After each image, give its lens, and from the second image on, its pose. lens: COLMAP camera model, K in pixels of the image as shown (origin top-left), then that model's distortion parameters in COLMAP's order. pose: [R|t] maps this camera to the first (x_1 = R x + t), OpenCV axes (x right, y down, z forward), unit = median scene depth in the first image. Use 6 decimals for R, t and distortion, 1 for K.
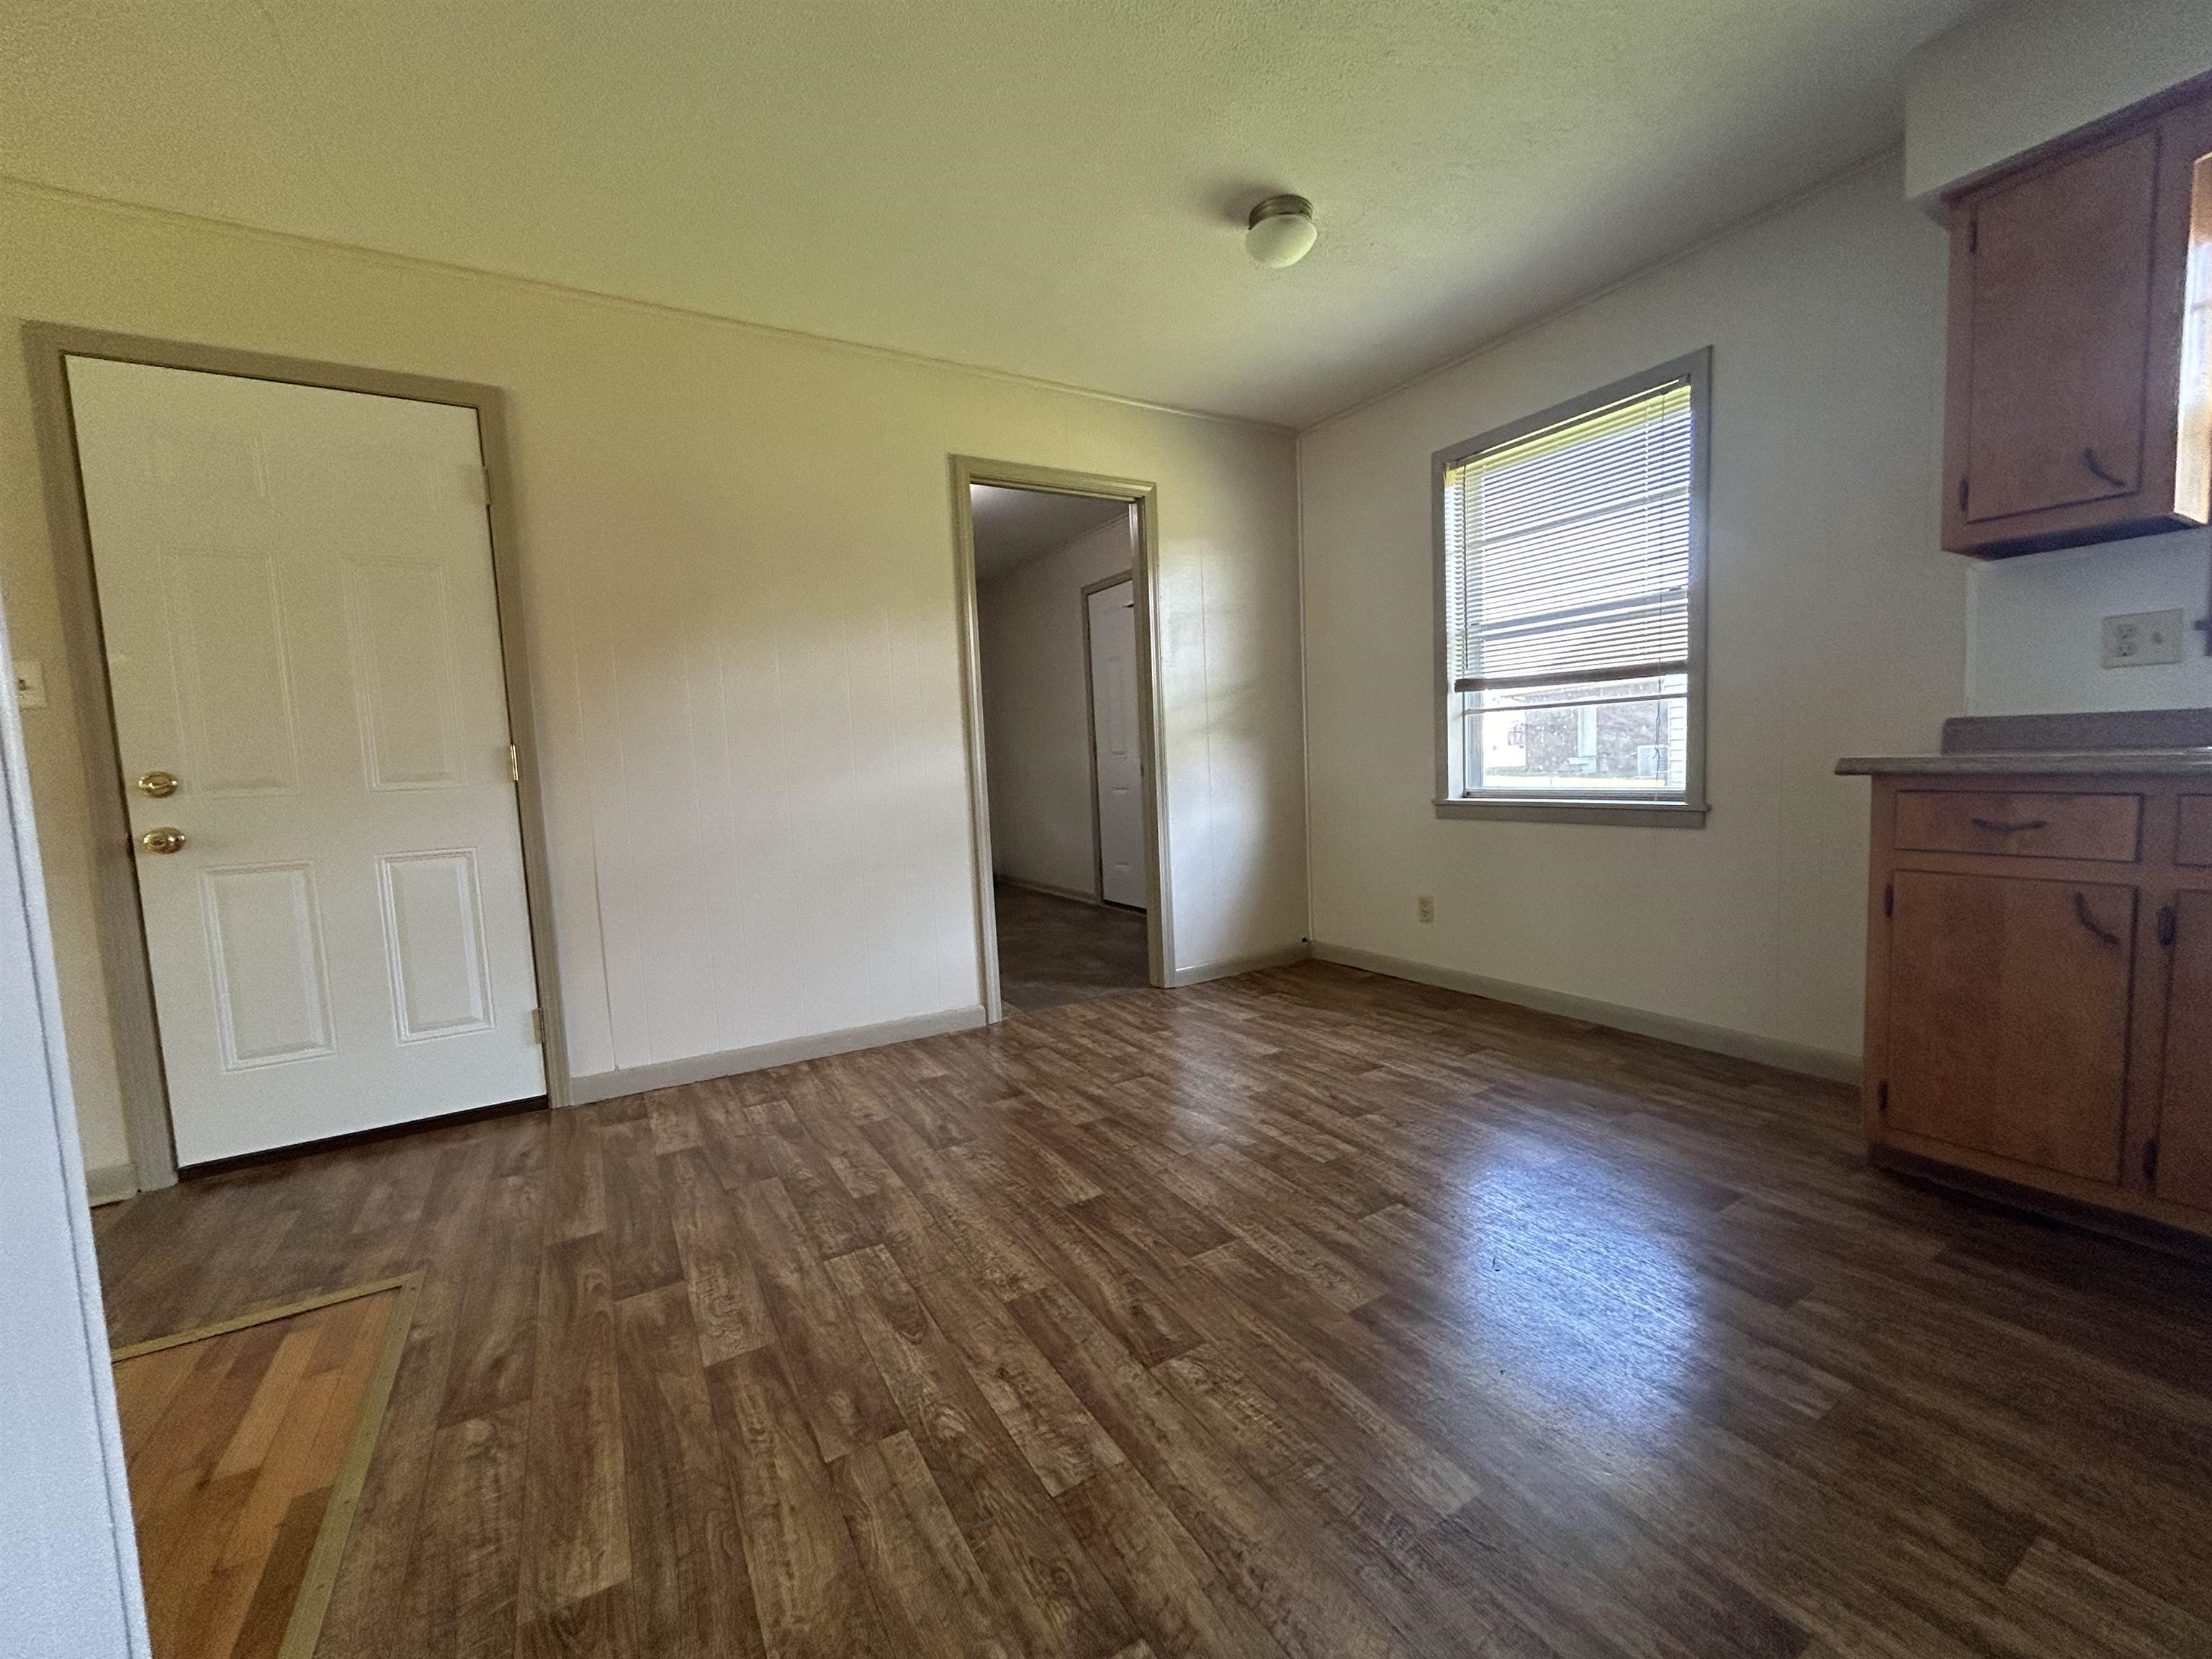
lens RADIAL K [[882.0, 0, 1112.7], [0, 882.0, 839.9], [0, 0, 1]] dist [0.016783, 0.000155]
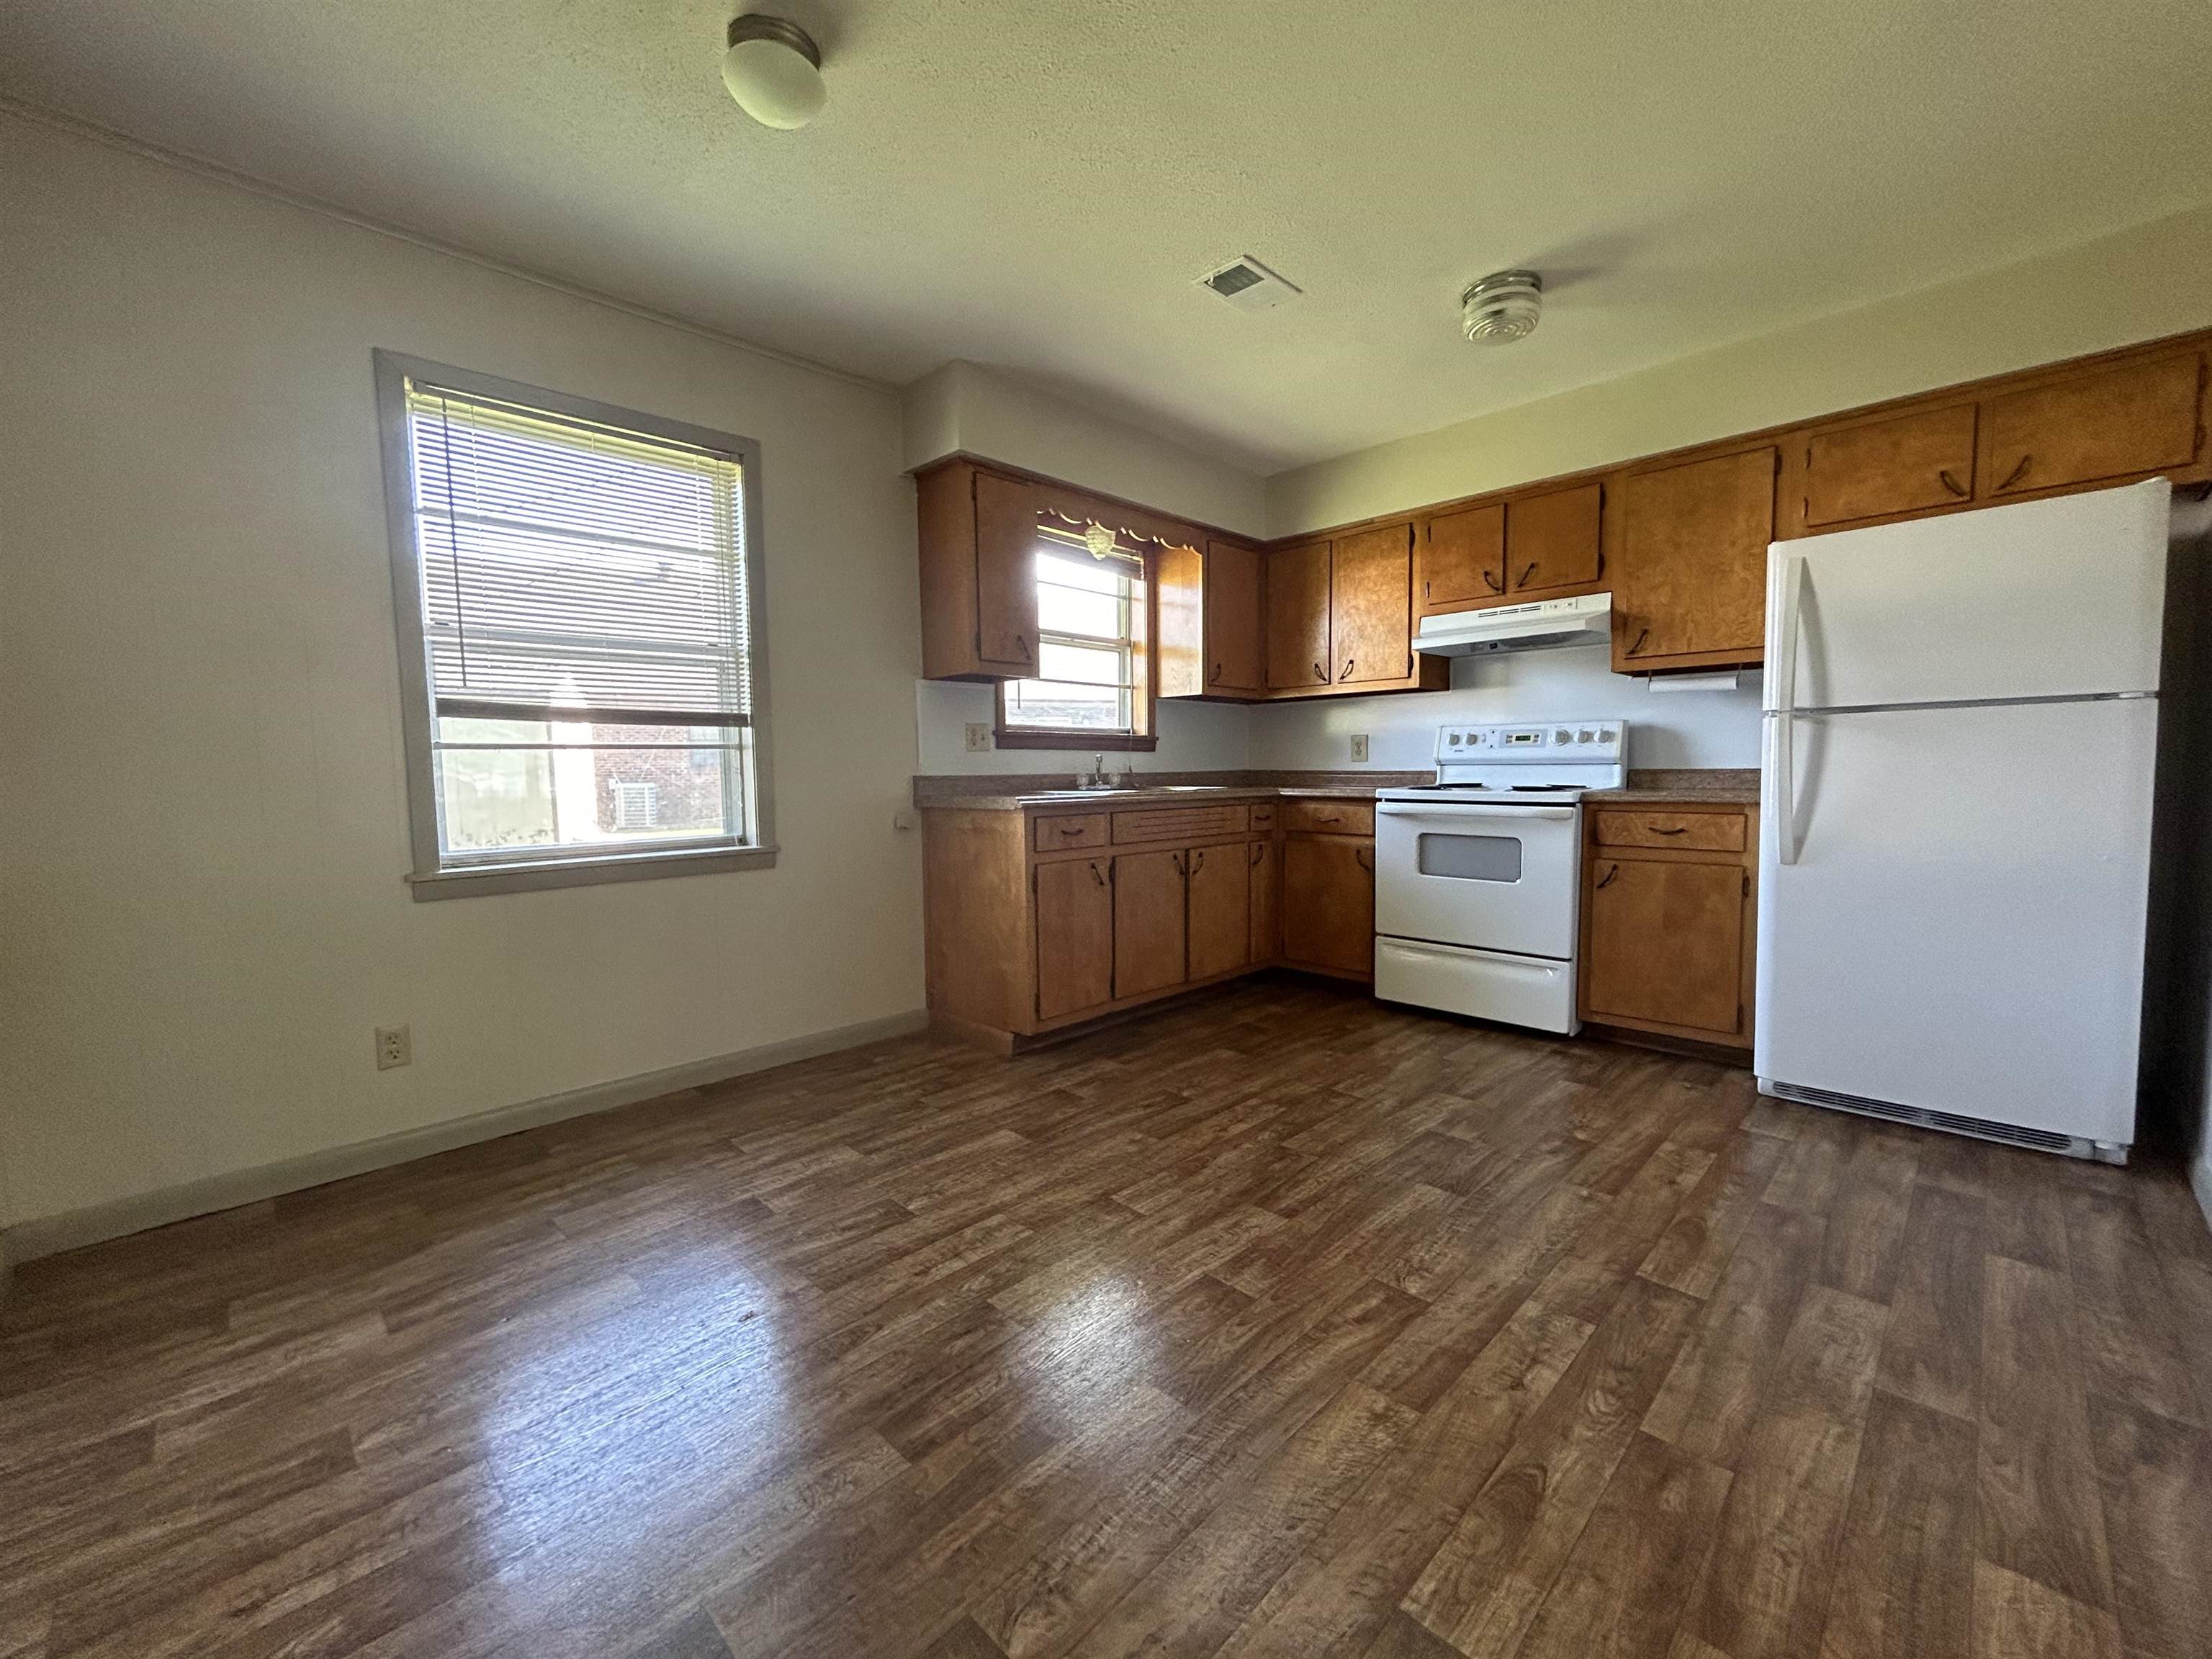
lens RADIAL K [[893.3, 0, 1106.0], [0, 893.3, 829.5], [0, 0, 1]] dist [-0.002631, -0.000045]
pose [[-0.232973, -0.016329, 0.972346, -0.871923], [0.120862, 0.991621, 0.045611, -0.101264], [-0.964944, 0.128146, -0.229047, 1.424850]]
